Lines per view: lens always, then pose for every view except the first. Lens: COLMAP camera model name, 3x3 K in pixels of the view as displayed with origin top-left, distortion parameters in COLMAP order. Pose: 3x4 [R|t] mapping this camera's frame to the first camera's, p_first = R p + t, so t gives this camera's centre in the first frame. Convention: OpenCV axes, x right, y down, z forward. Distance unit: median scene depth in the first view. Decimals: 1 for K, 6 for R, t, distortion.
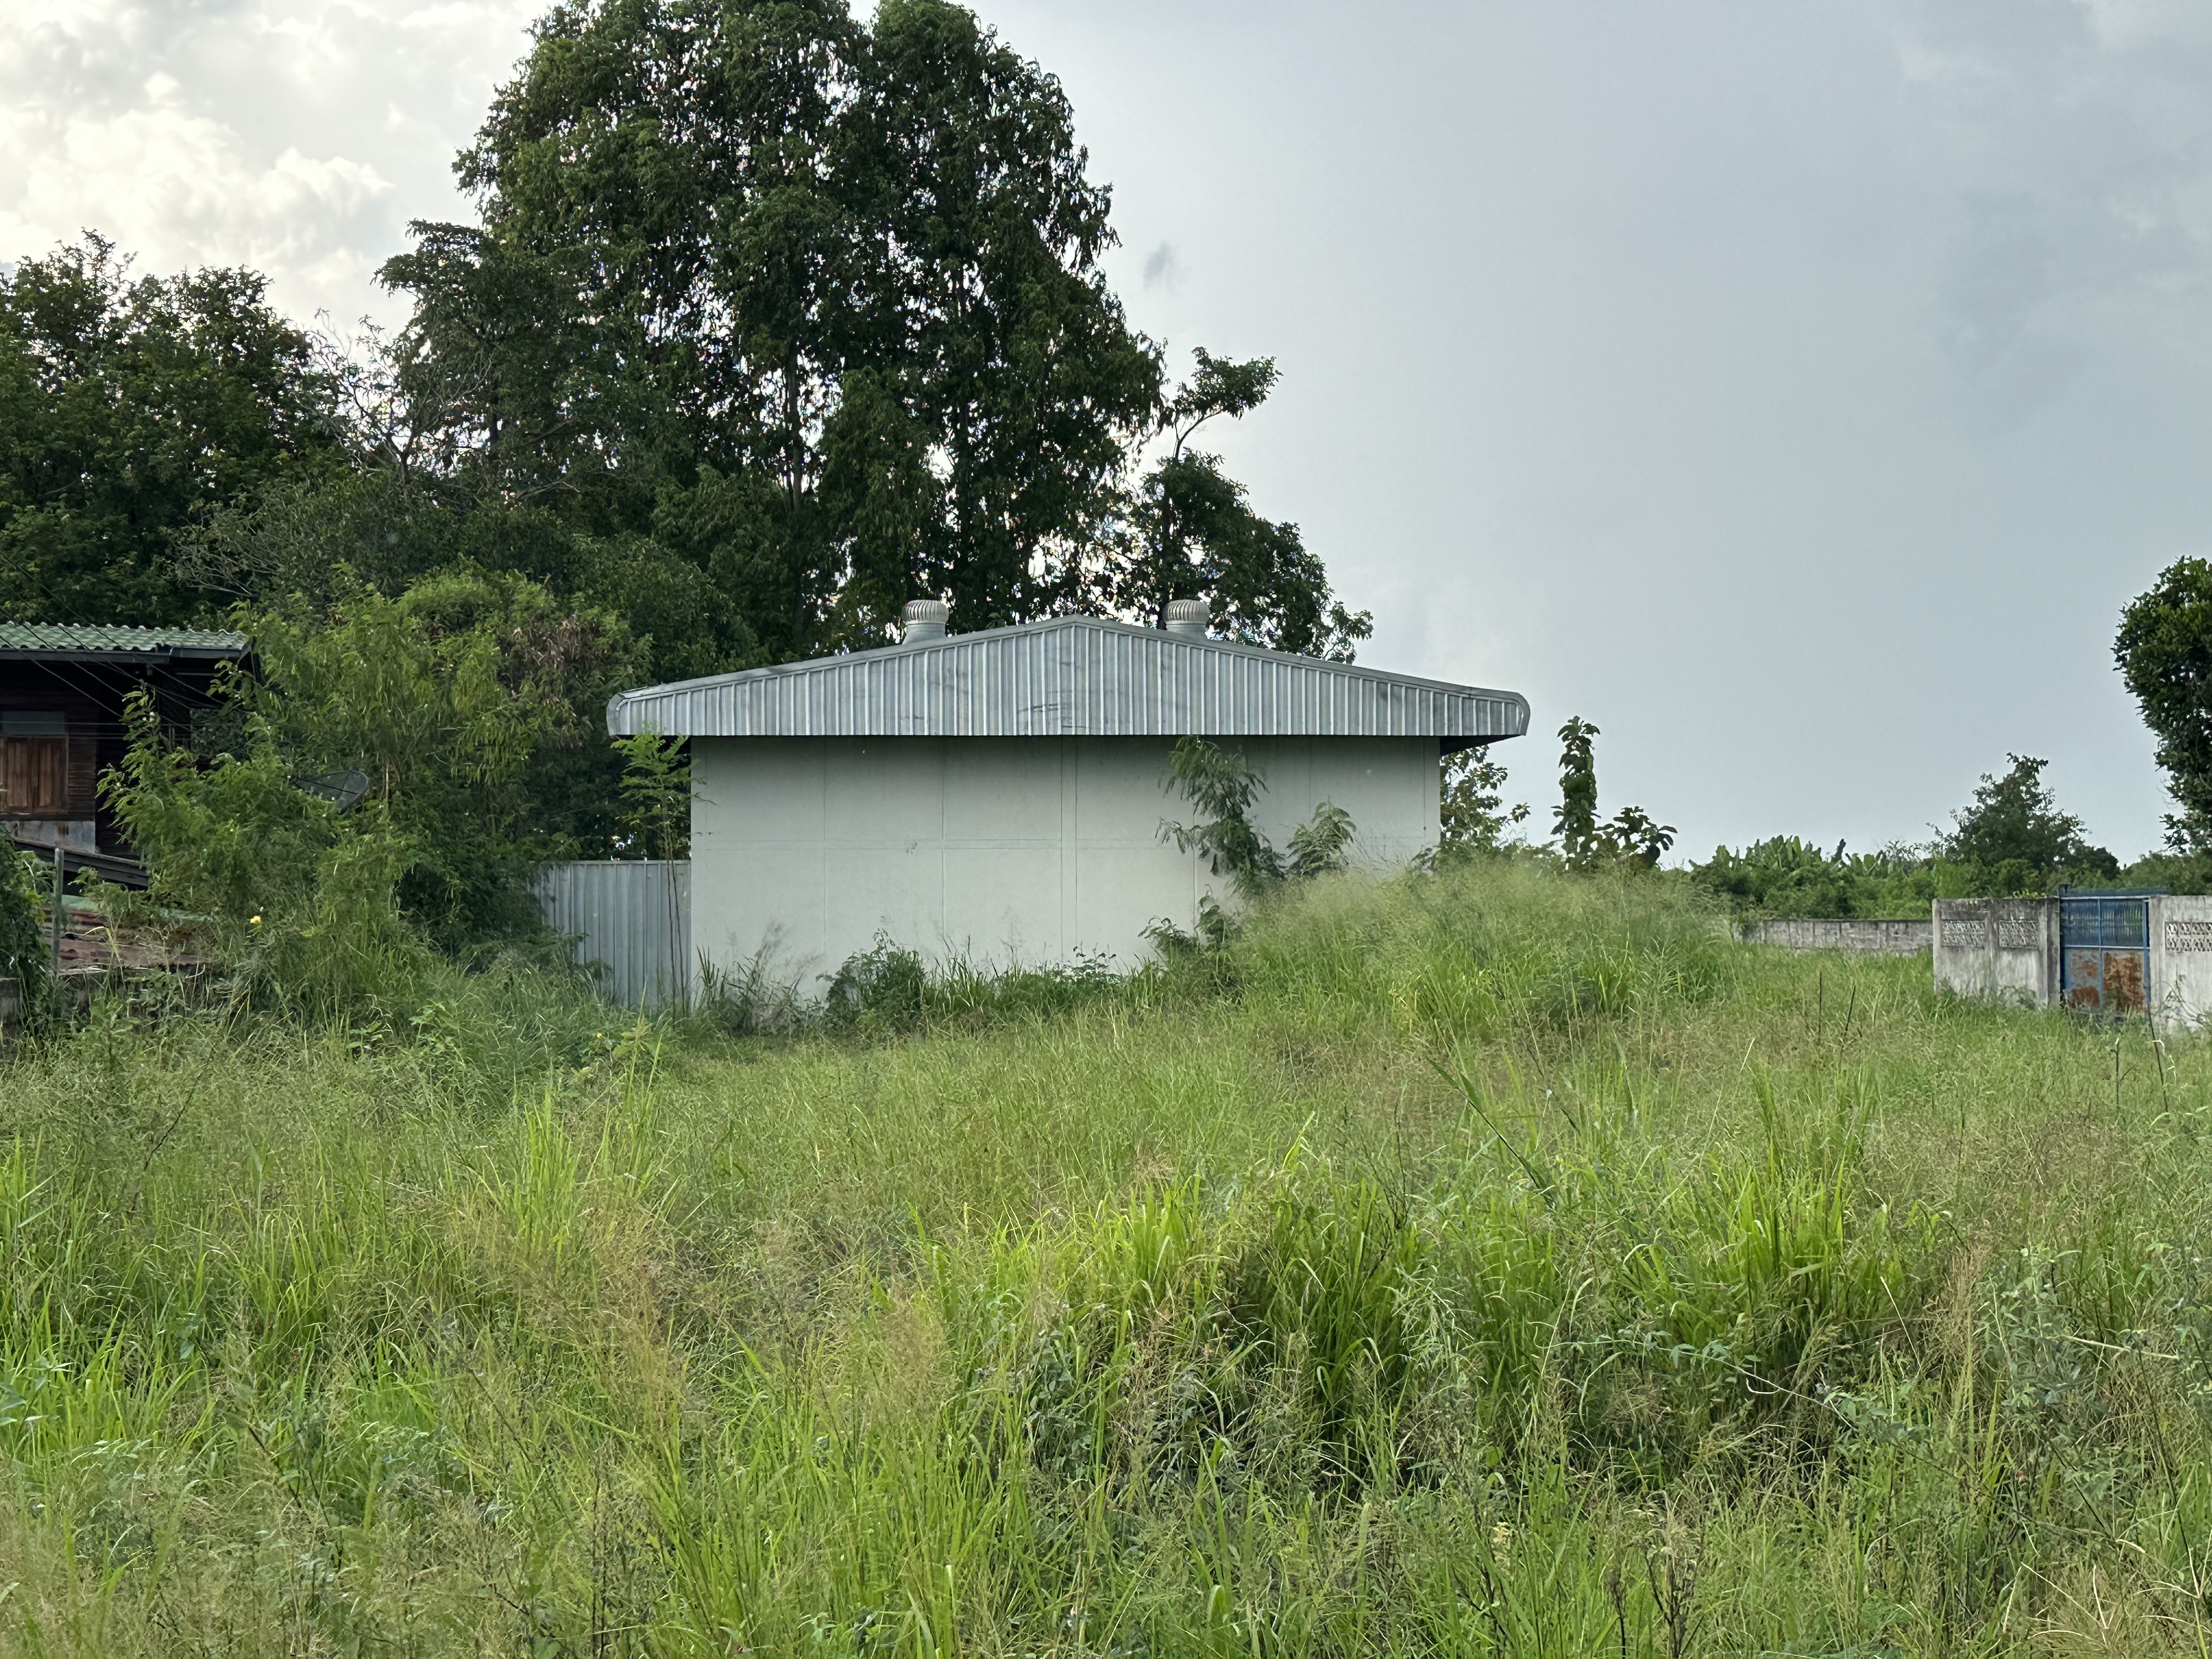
lens RADIAL K [[3033.3, 0, 1054.7], [0, 3033.3, 828.0], [0, 0, 1]] dist [0.113557, -0.022010]
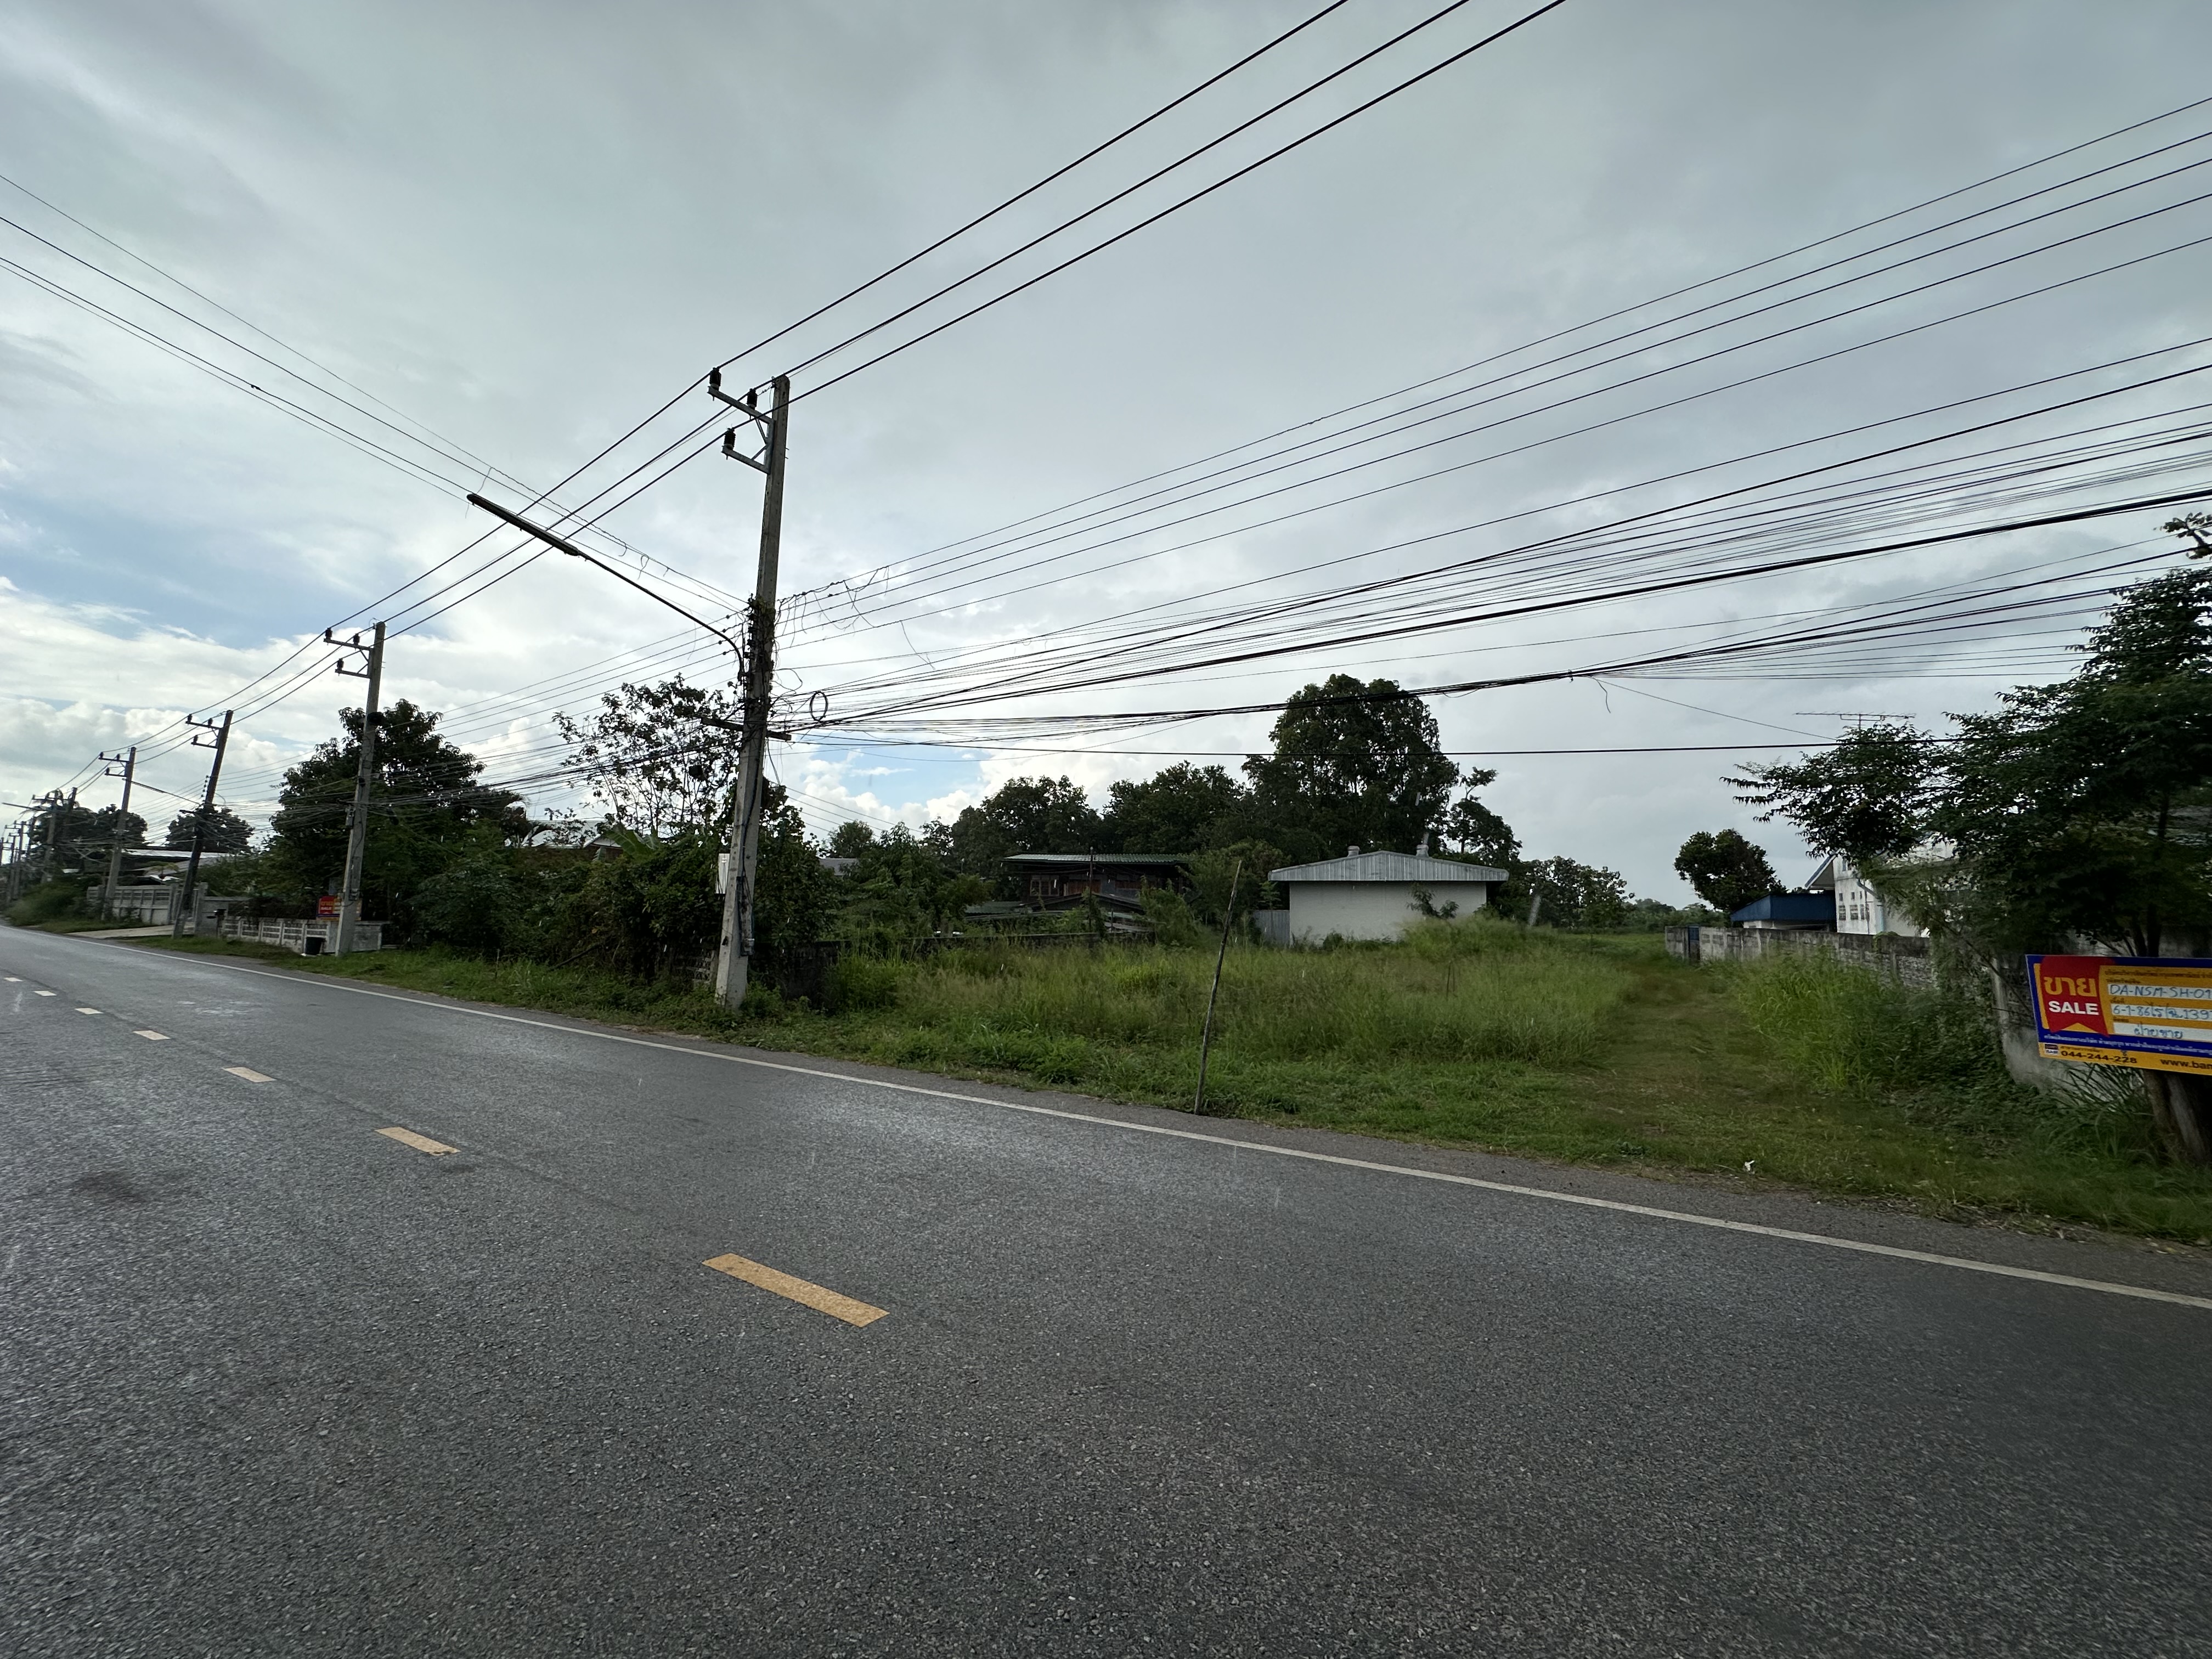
lens RADIAL K [[887.6, 0, 1095.5], [0, 887.6, 826.5], [0, 0, 1]] dist [-0.002994, -0.000074]
pose [[0.890890, -0.027217, -0.453403, 0.185415], [-0.006751, 0.997300, -0.073130, -0.012080], [0.454169, 0.068211, 0.888300, -0.202123]]
